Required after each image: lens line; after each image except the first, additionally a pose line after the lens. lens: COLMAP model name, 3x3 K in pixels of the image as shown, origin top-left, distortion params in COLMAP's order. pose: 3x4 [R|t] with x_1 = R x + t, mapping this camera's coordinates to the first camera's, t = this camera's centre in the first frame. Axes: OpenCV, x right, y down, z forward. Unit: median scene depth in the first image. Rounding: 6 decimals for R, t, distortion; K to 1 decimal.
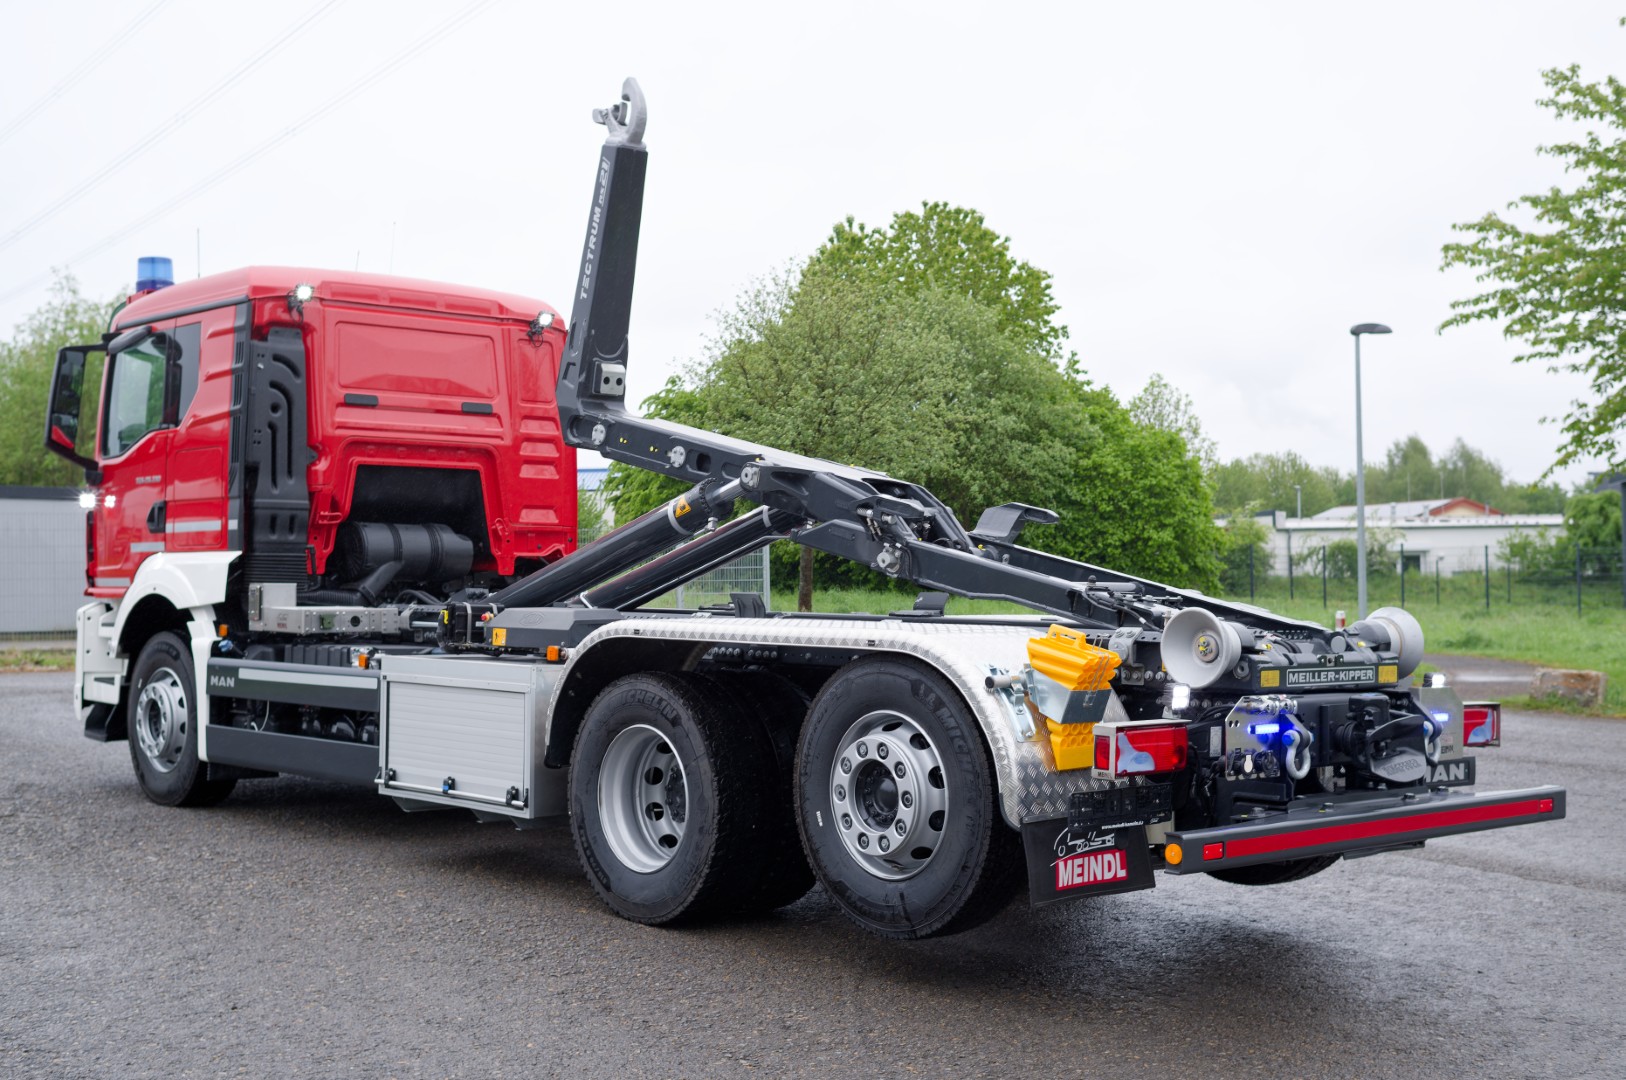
lens RADIAL K [[2094.8, 0, 927.4], [0, 2094.8, 539.9], [0, 0, 1]] dist [0.010203, -0.018894]
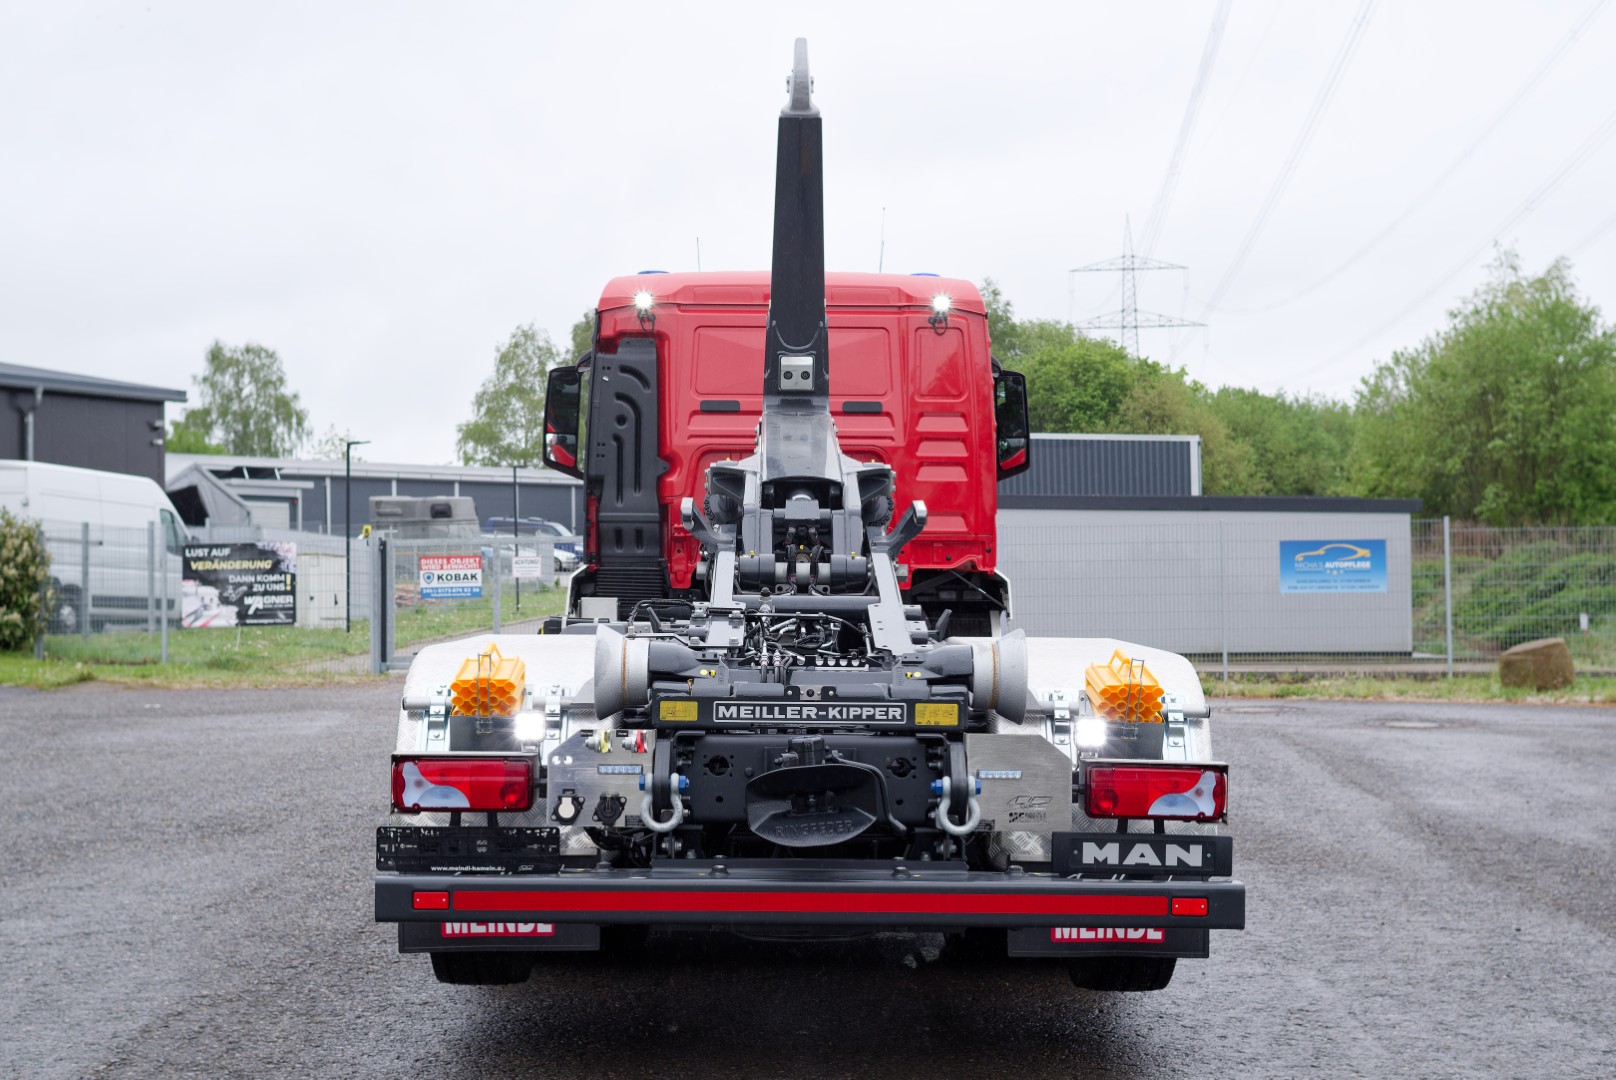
lens RADIAL K [[2538.1, 0, 847.5], [0, 2538.1, 542.2], [0, 0, 1]] dist [0.083819, -1.171579]
pose [[0.723145, -0.013609, -0.690562, 0.586493], [0.011340, 0.999905, -0.007830, 0.005122], [0.690603, -0.002168, 0.723231, 0.206492]]
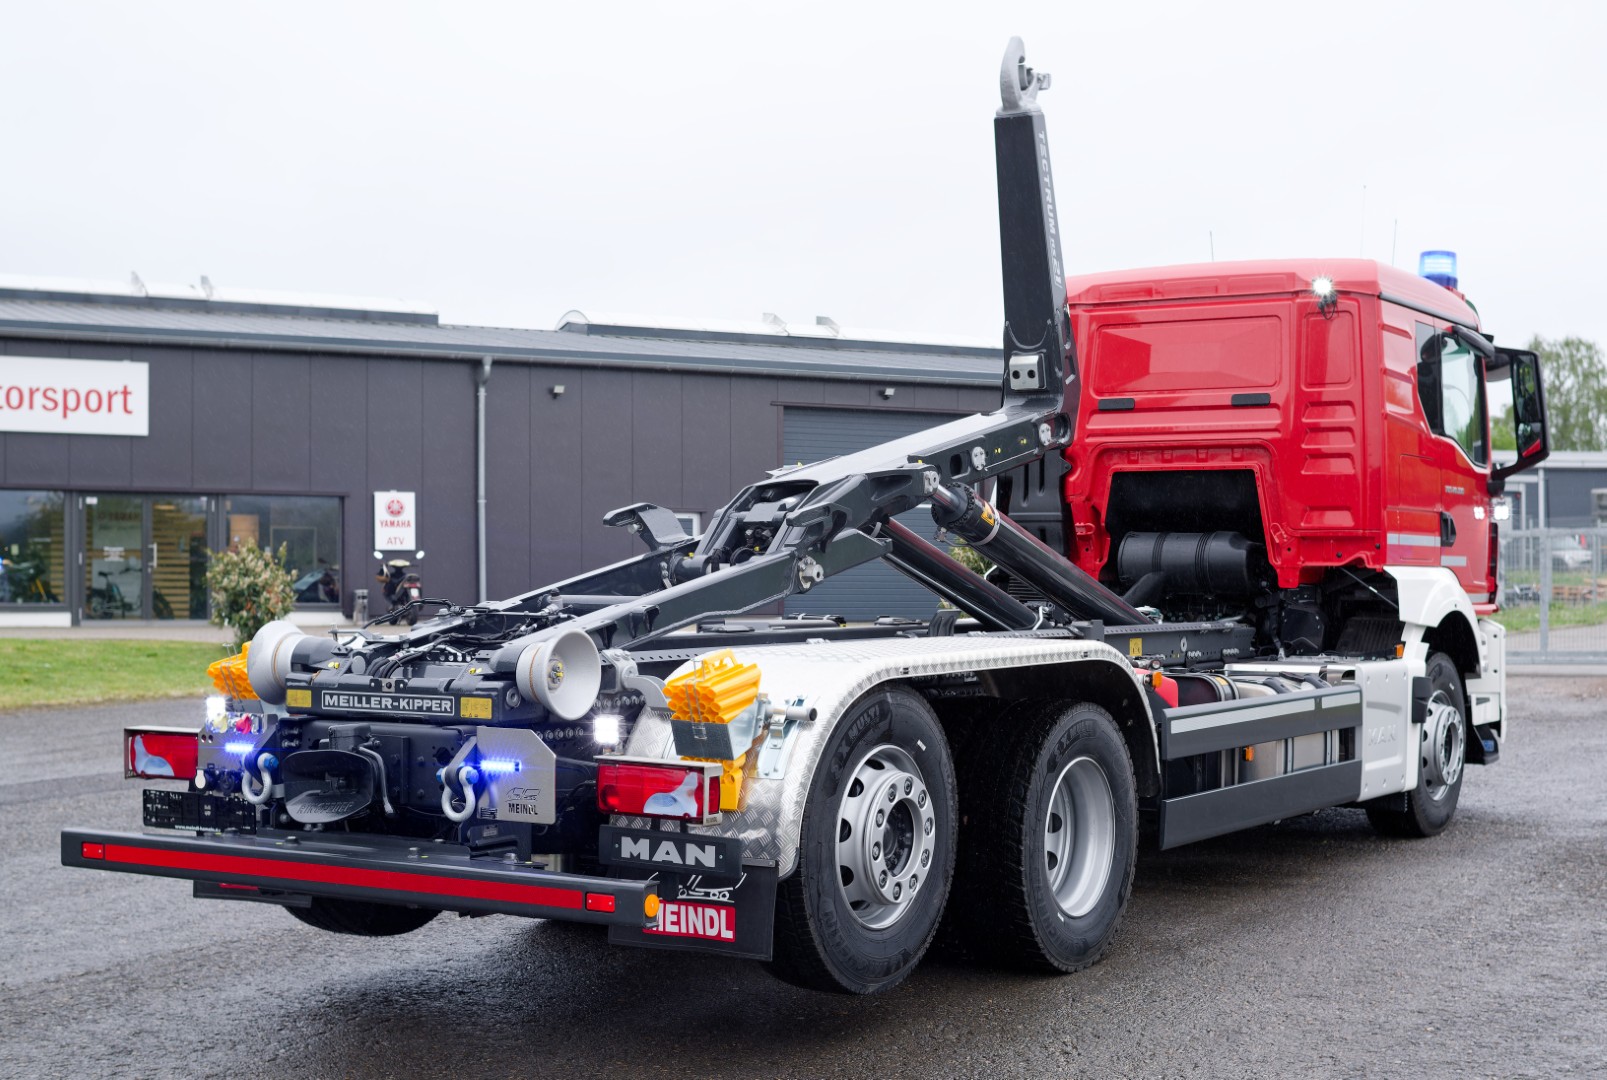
lens RADIAL K [[2524.0, 0, 842.8], [0, 2524.0, 542.2], [0, 0, 1]] dist [0.083819, -1.171579]
pose [[0.218797, -0.016296, -0.975634, 0.847704], [0.014886, 0.999800, -0.013361, 0.009979], [0.975657, -0.011600, 0.218996, 0.640659]]
